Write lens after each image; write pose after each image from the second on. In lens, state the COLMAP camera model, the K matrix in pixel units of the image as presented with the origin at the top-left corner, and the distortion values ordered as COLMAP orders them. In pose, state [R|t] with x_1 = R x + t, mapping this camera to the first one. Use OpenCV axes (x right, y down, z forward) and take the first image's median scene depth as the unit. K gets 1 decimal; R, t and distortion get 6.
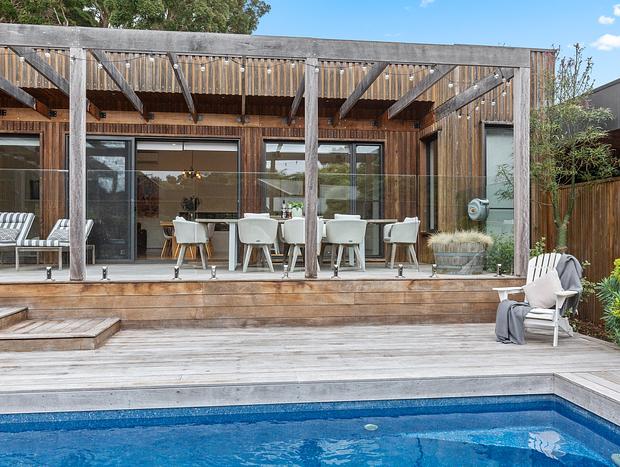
lens RADIAL K [[515.4, 0, 310.0], [0, 515.4, 233.5], [0, 0, 1]] dist [-0.000365, 0.000452]
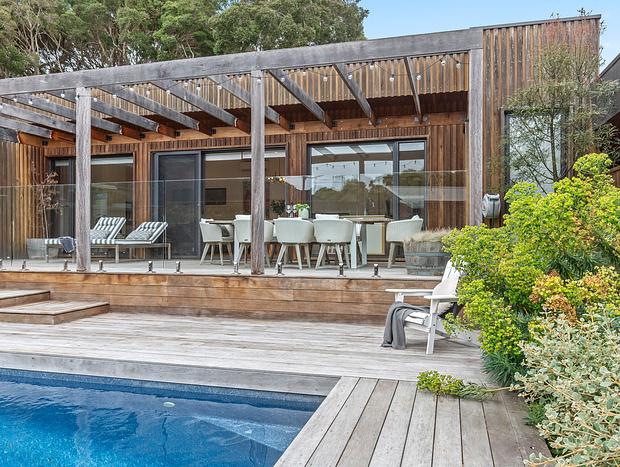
lens RADIAL K [[507.7, 0, 310.0], [0, 507.7, 233.5], [0, 0, 1]] dist [0.001041, -0.003341]
pose [[0.922421, -0.004752, -0.386157, 0.510510], [0.005302, 0.999986, 0.000360, 0.001127], [0.386150, -0.002379, 0.922433, 0.062995]]
